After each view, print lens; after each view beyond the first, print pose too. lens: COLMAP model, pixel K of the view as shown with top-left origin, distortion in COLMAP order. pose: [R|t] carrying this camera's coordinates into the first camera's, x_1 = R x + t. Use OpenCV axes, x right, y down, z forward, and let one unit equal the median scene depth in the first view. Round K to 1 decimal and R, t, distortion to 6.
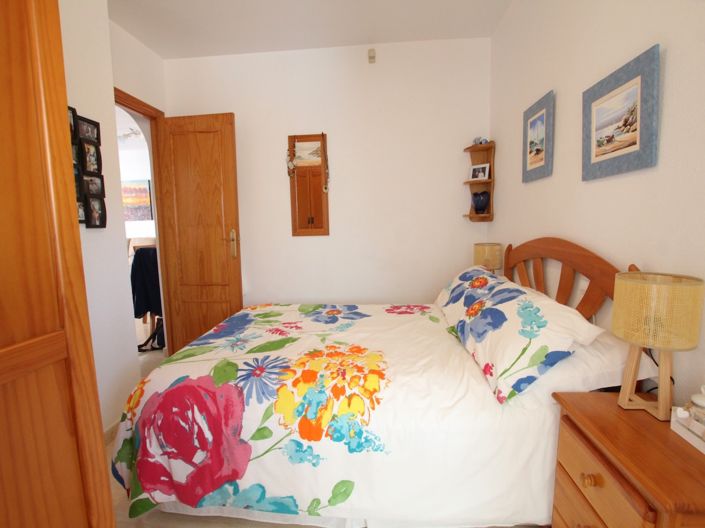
lens RADIAL K [[328.6, 0, 352.8], [0, 328.6, 259.7], [0, 0, 1]] dist [-0.030148, 0.004135]
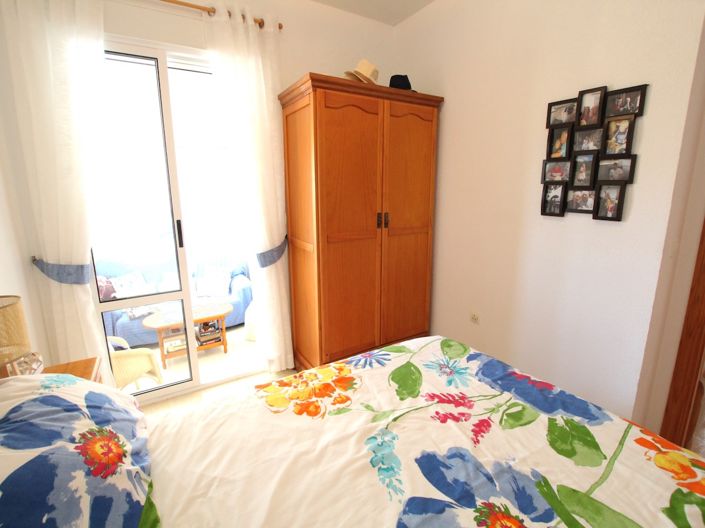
lens RADIAL K [[328.6, 0, 351.8], [0, 328.6, 251.4], [0, 0, 1]] dist [-0.030148, 0.004135]
pose [[-0.807169, 0.141549, -0.573098, 0.363811], [-0.039217, 0.955824, 0.291313, -0.342786], [0.589016, 0.257615, -0.765960, 1.805159]]
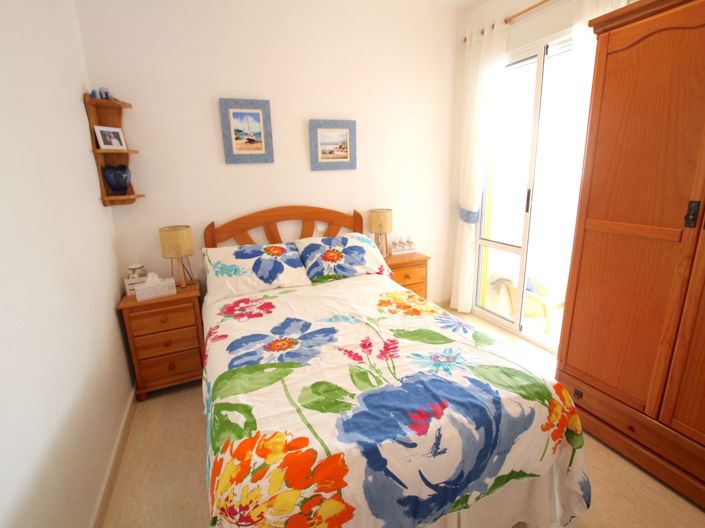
lens RADIAL K [[328.6, 0, 353.8], [0, 328.6, 251.2], [0, 0, 1]] dist [-0.030148, 0.004135]
pose [[-0.482622, -0.166917, 0.859776, -1.109634], [0.136348, 0.955383, 0.262016, -0.286479], [-0.865150, 0.243684, -0.438330, 1.860725]]
